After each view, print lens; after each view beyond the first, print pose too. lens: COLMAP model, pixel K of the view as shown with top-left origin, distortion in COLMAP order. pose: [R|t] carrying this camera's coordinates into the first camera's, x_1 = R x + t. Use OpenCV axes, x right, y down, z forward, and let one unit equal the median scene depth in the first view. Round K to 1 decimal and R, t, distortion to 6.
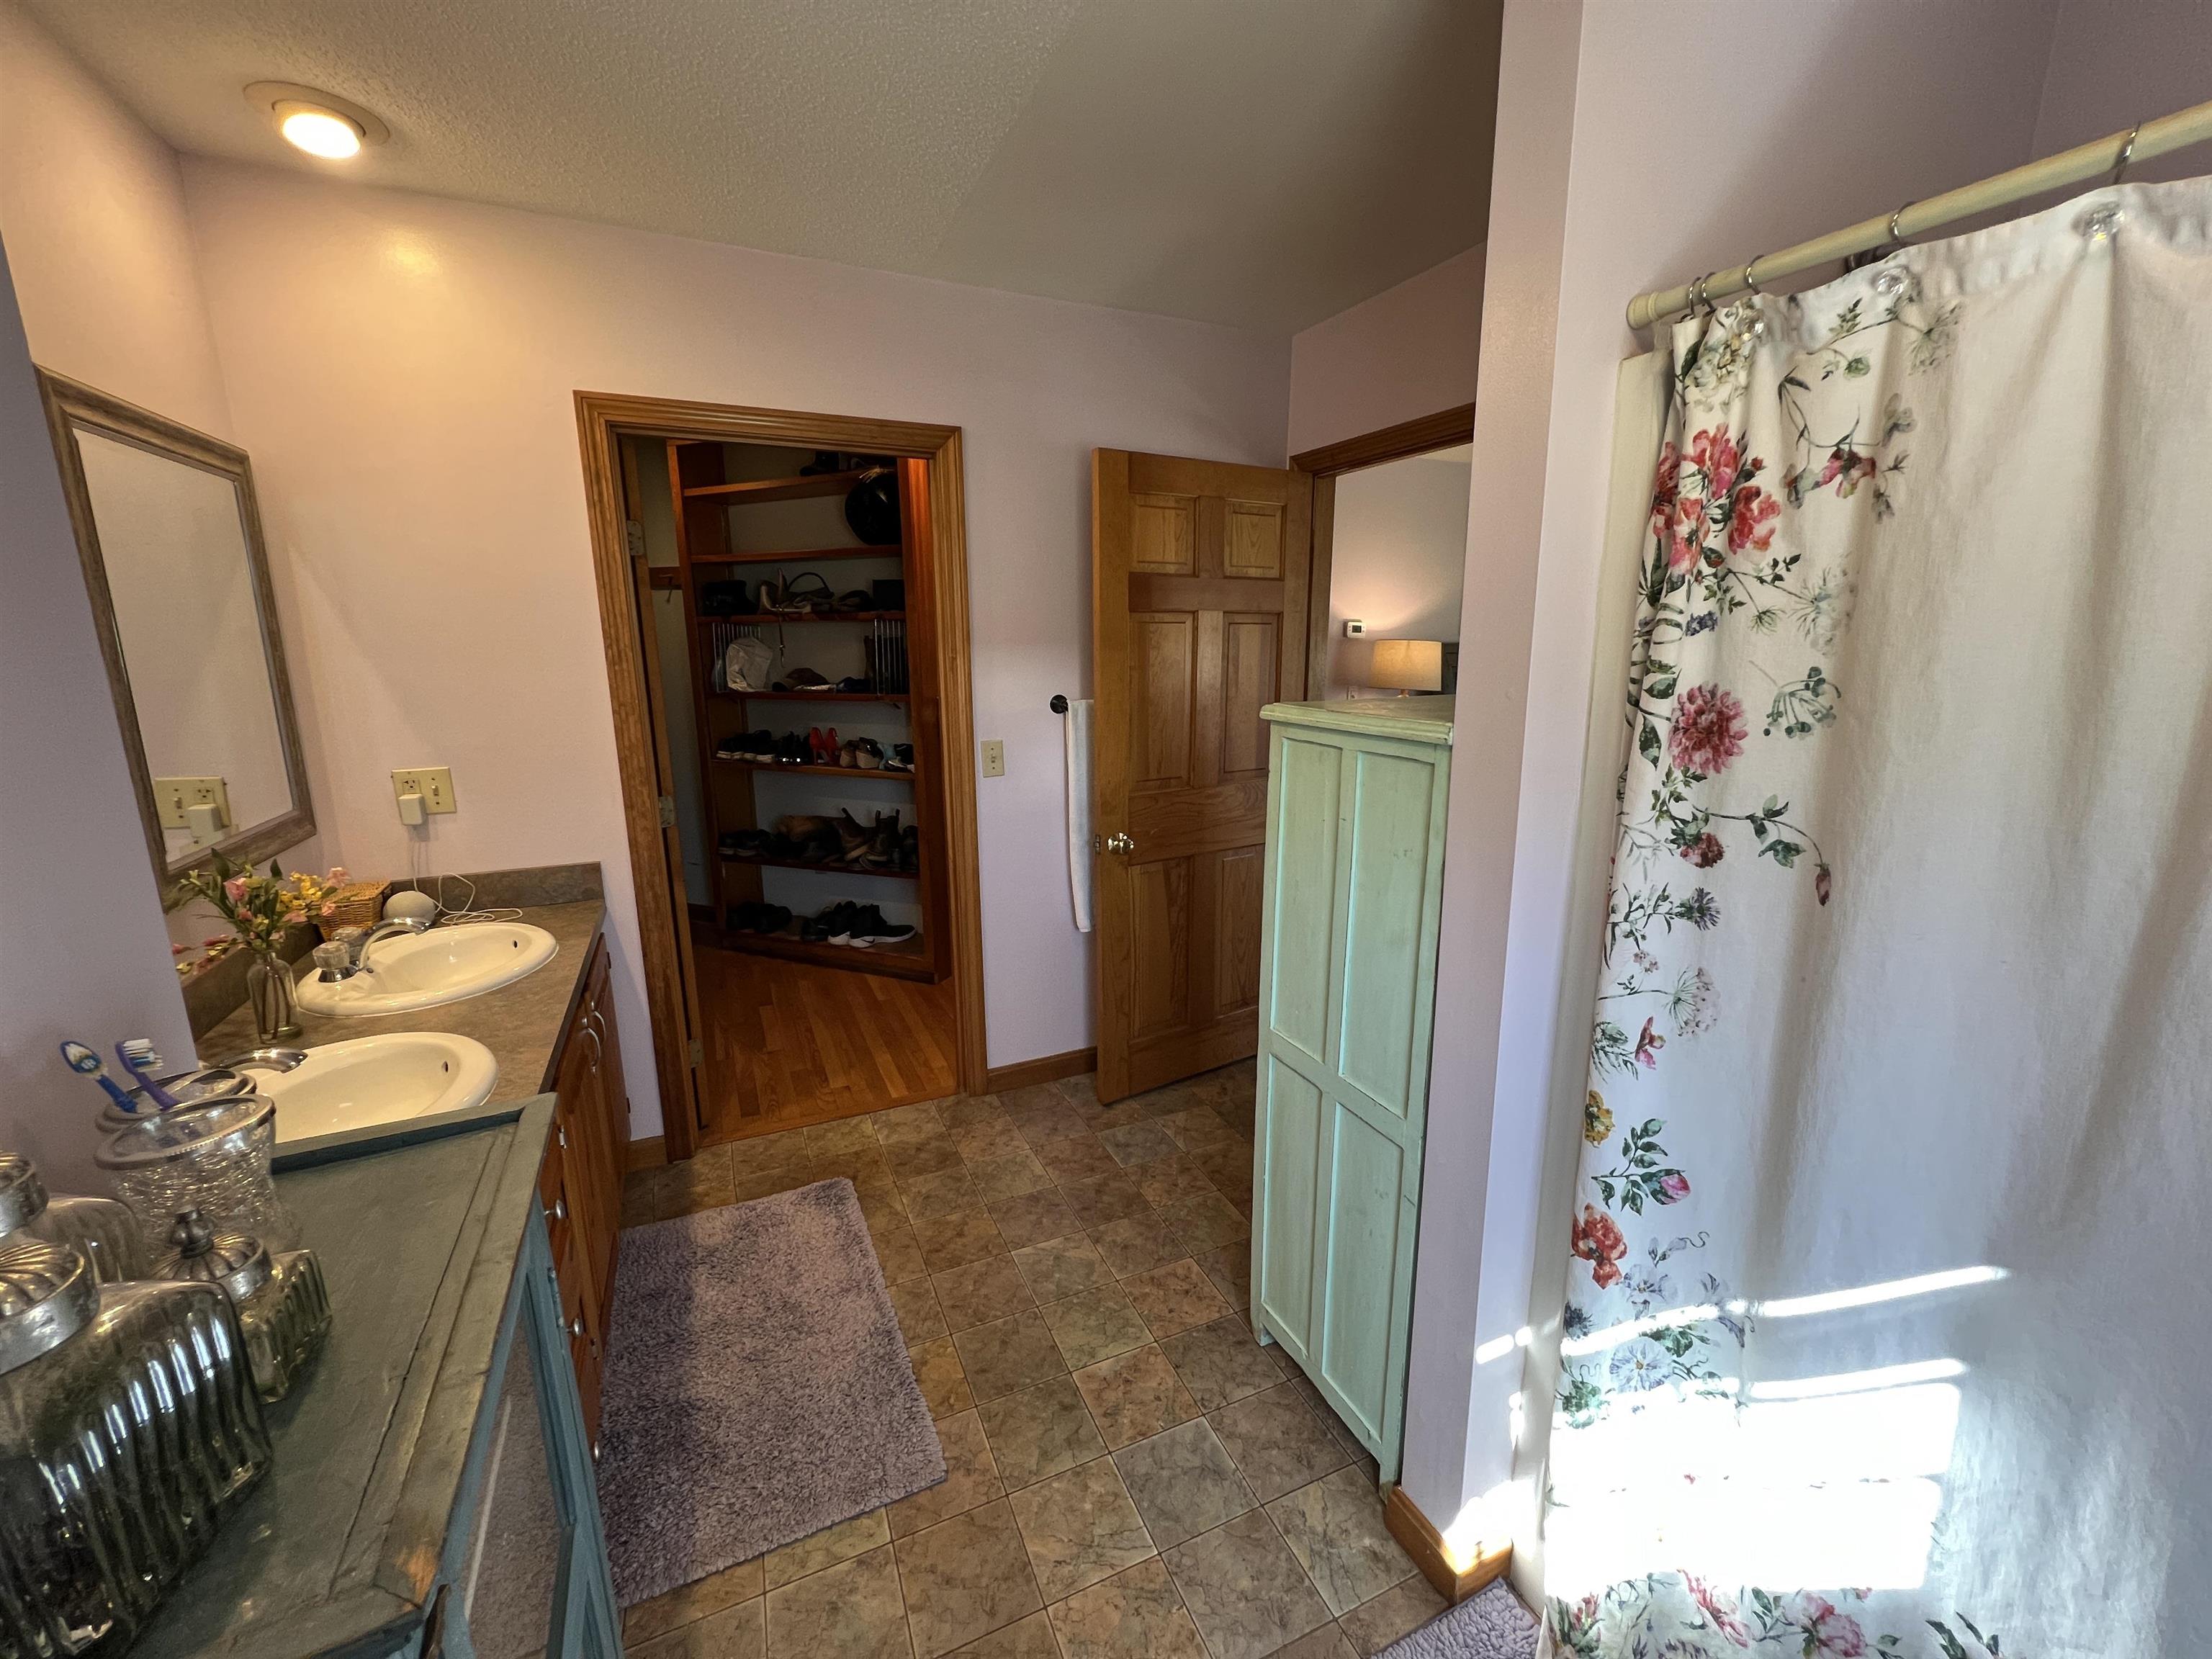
lens RADIAL K [[880.8, 0, 1104.9], [0, 880.8, 830.0], [0, 0, 1]] dist [-0.001736, -0.000440]
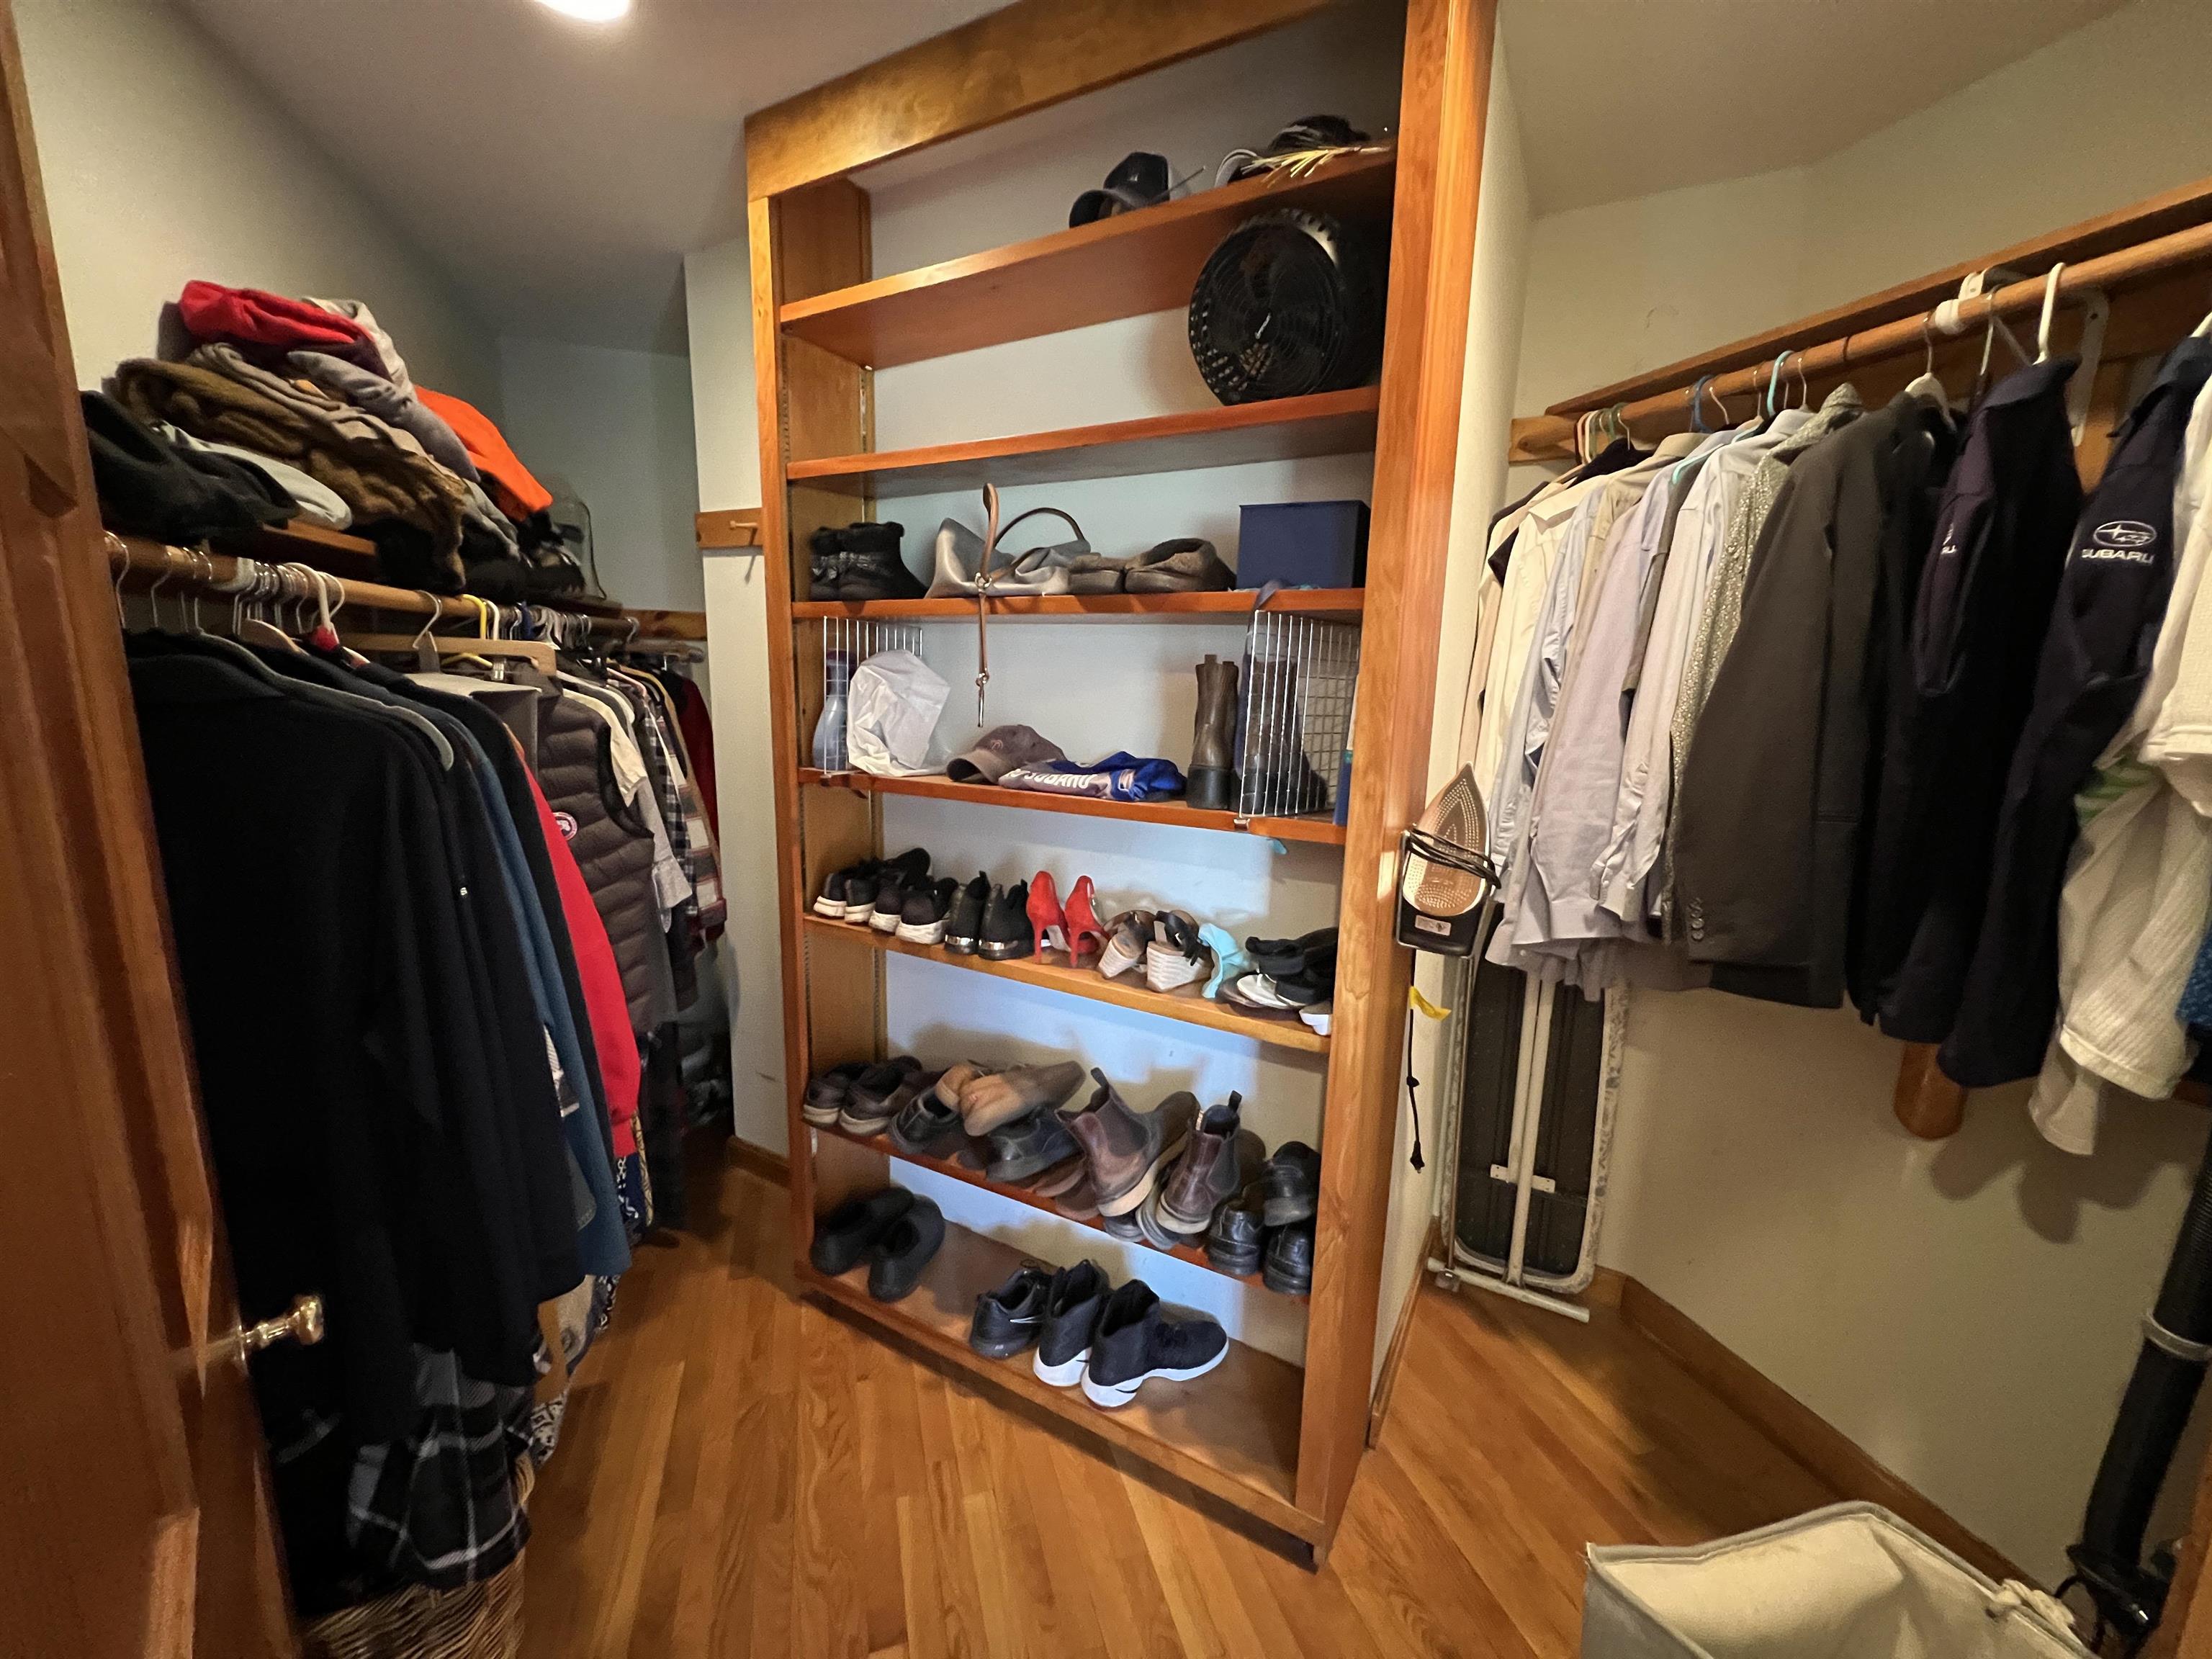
lens RADIAL K [[880.8, 0, 1104.9], [0, 880.8, 830.0], [0, 0, 1]] dist [-0.001736, -0.000440]
pose [[0.991683, 0.054901, -0.116410, -0.250214], [-0.059161, 0.997687, -0.033463, -0.122723], [0.114304, 0.040072, 0.992637, 0.584842]]
